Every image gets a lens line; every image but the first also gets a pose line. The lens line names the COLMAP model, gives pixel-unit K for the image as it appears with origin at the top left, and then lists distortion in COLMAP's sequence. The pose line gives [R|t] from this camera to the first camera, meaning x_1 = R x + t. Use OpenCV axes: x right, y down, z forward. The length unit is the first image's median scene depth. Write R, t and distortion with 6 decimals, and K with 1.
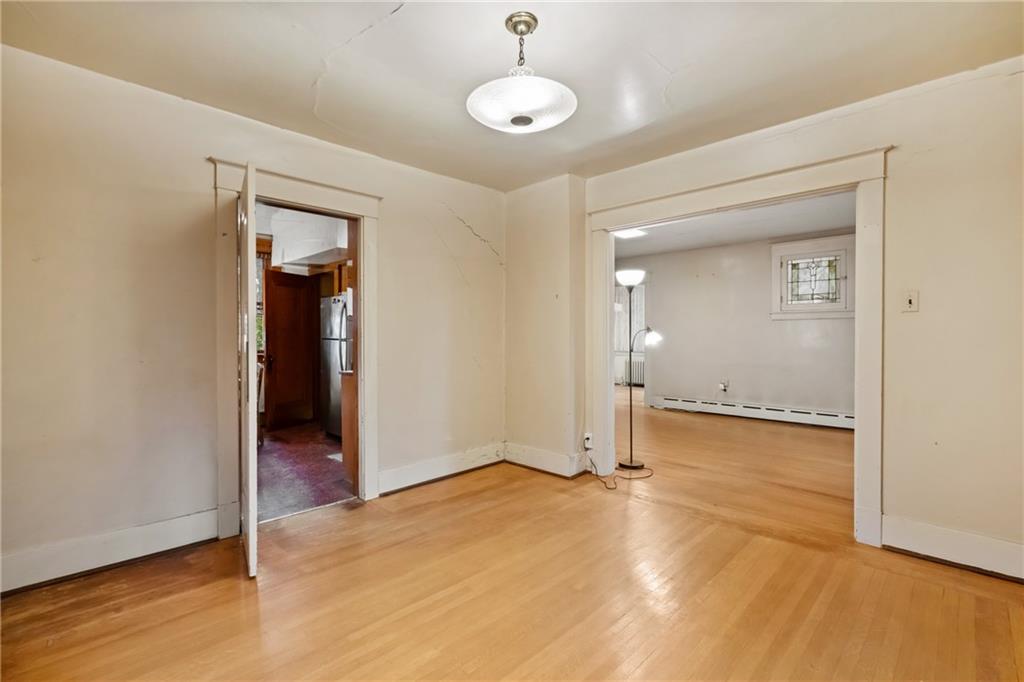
lens RADIAL K [[473.8, 0, 501.4], [0, 473.8, 337.8], [0, 0, 1]] dist [-0.001020, 0.000954]
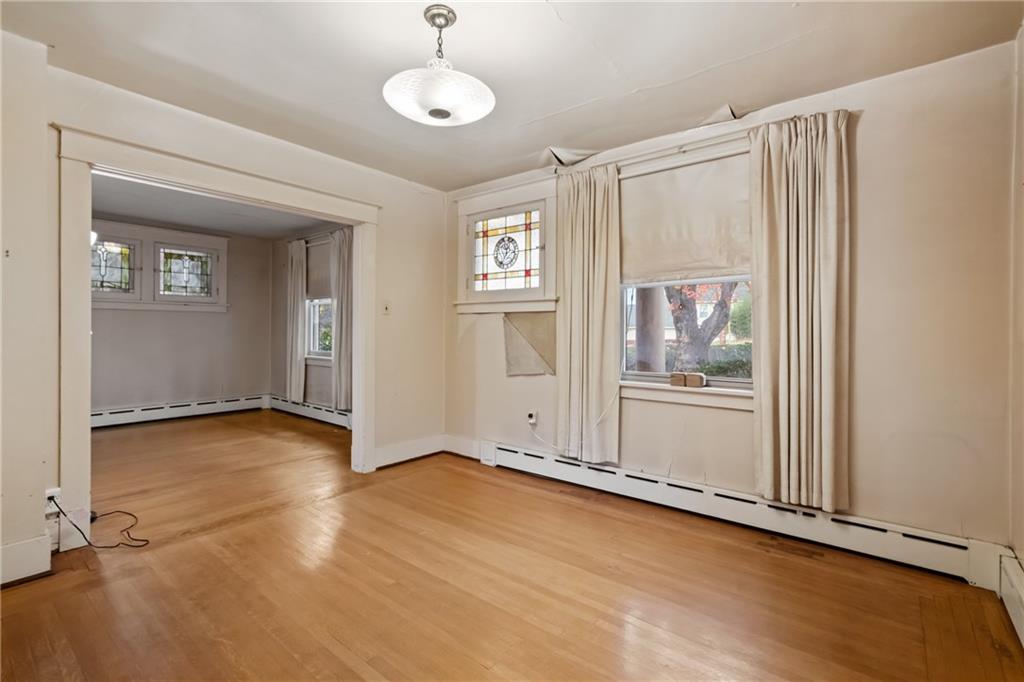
lens RADIAL K [[473.8, 0, 512.1], [0, 473.8, 332.5], [0, 0, 1]] dist [-0.001020, 0.000954]
pose [[-0.125937, -0.005389, 0.992024, -0.336230], [-0.003011, 0.999983, 0.005050, -0.001548], [-0.992034, -0.002351, -0.125951, 0.343251]]
